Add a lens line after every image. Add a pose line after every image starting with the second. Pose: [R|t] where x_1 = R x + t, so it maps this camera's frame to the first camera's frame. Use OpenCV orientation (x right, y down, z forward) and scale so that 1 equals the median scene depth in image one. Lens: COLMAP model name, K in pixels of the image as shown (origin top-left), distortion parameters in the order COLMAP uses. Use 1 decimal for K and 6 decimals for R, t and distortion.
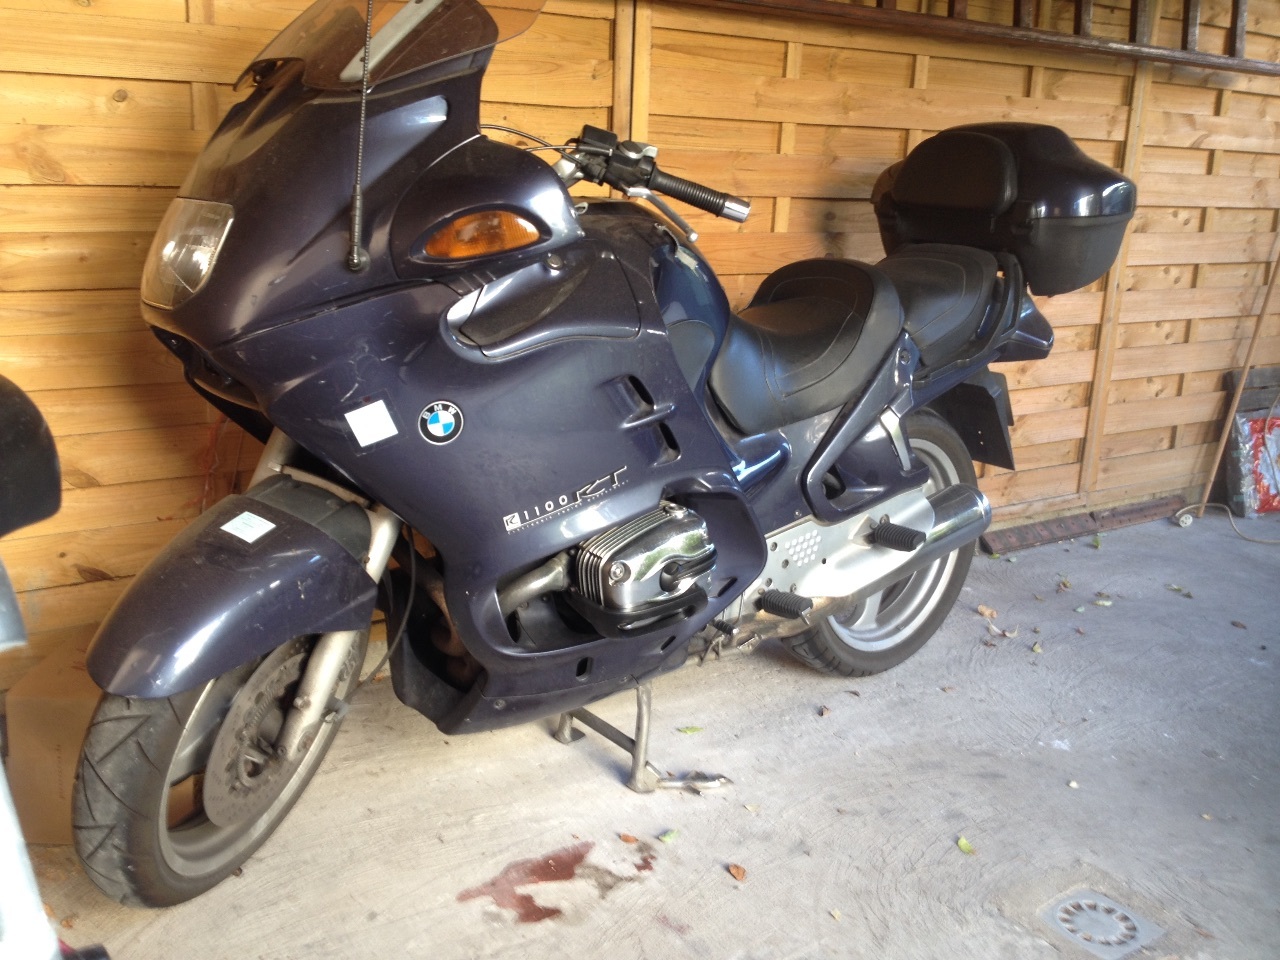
lens RADIAL K [[1220.1, 0, 638.2], [0, 1220.1, 454.4], [0, 0, 1]] dist [0.158261, -0.369487]
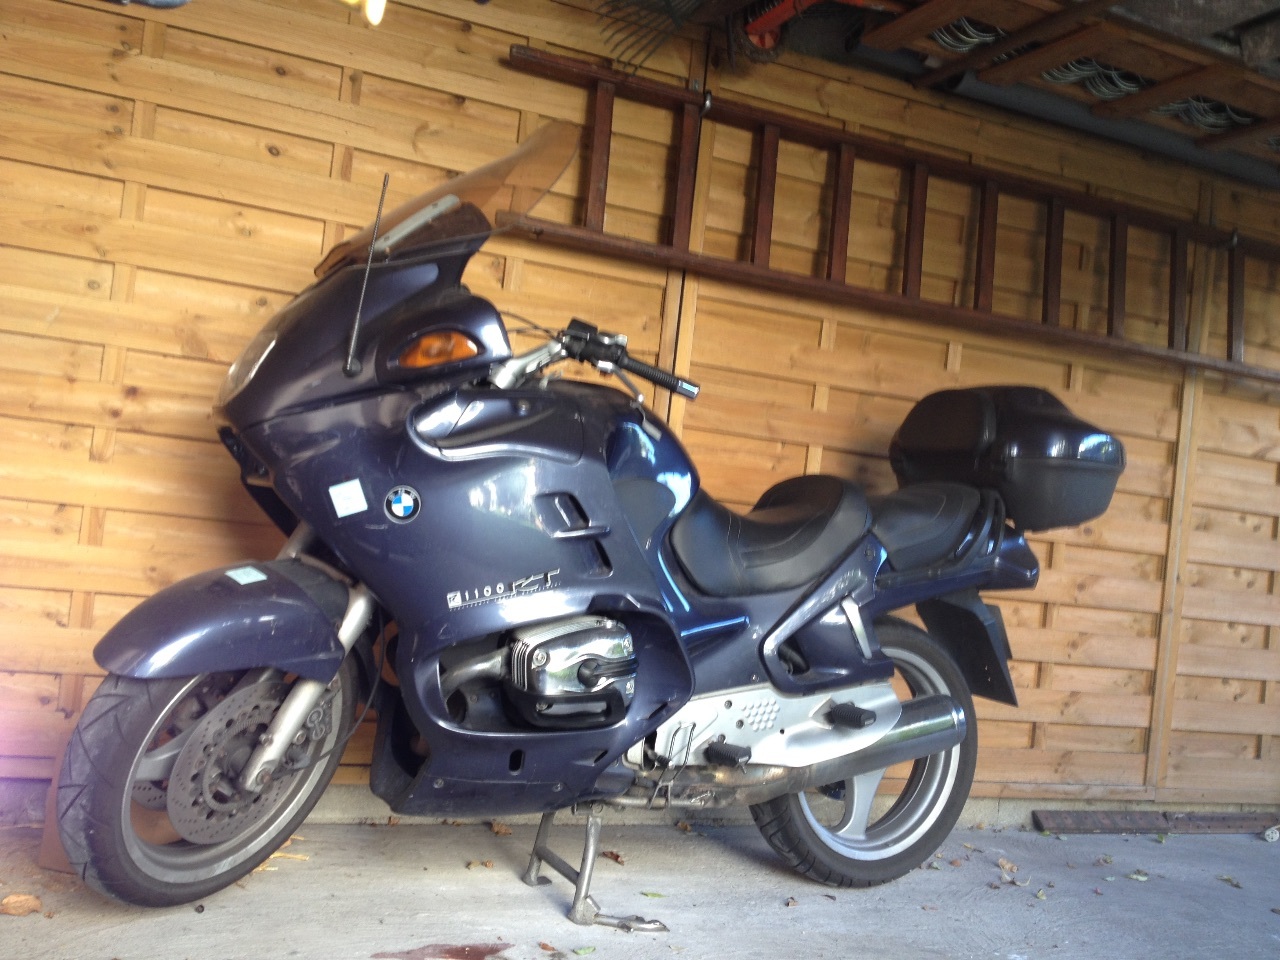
lens RADIAL K [[1216.3, 0, 634.9], [0, 1216.3, 442.0], [0, 0, 1]] dist [0.154895, -0.329091]
pose [[0.978498, 0.058154, -0.197889, 0.207352], [-0.116779, 0.947039, -0.299130, 0.170240], [0.170013, 0.315808, 0.933467, -0.103261]]
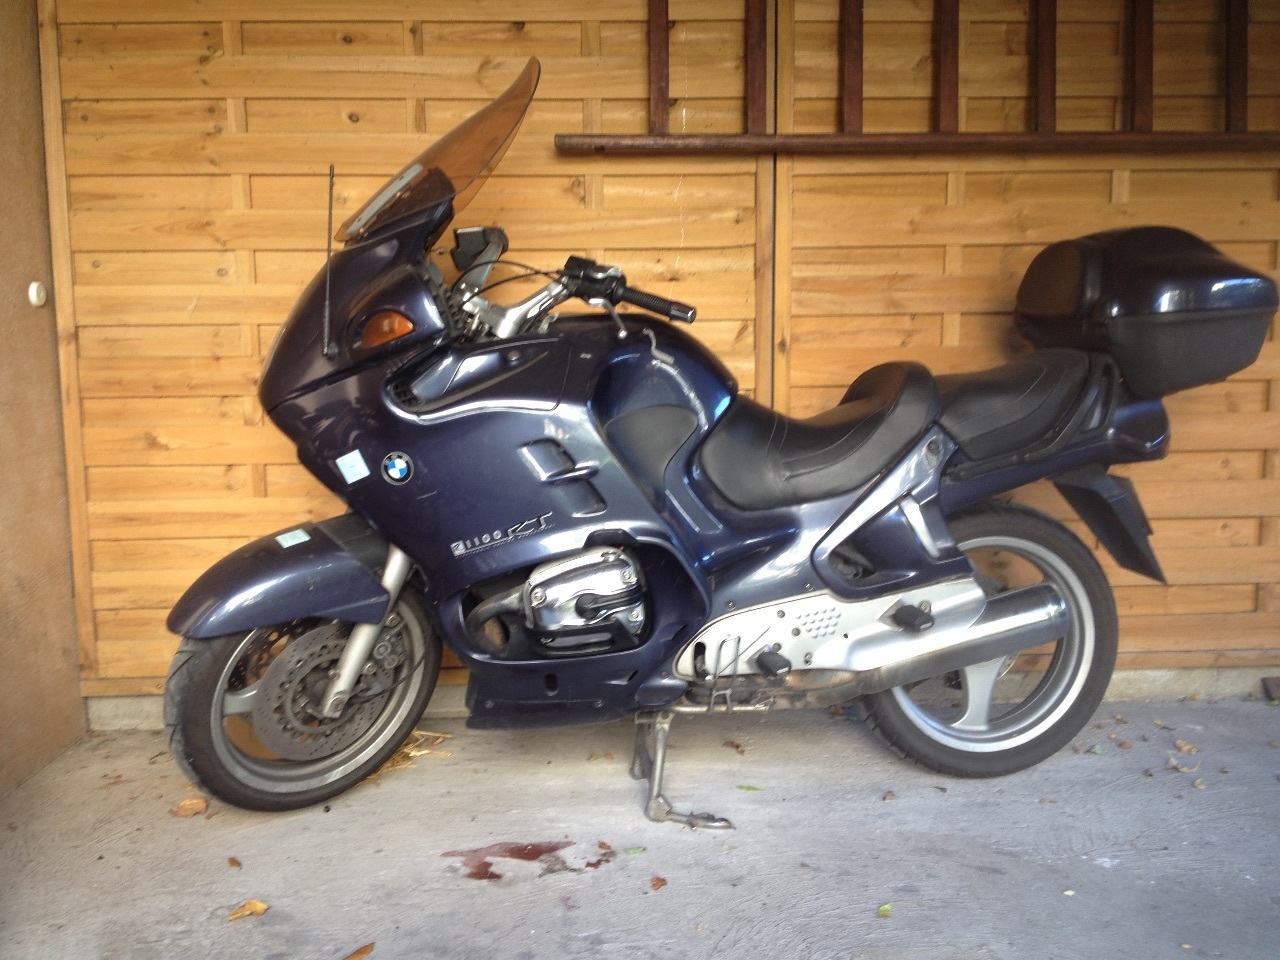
lens RADIAL K [[1216.3, 0, 634.9], [0, 1216.3, 442.0], [0, 0, 1]] dist [0.154895, -0.329091]
pose [[0.852415, 0.002483, -0.522860, 0.511428], [-0.078641, 0.989222, -0.123509, 0.061196], [0.516918, 0.146399, 0.843423, -0.019637]]
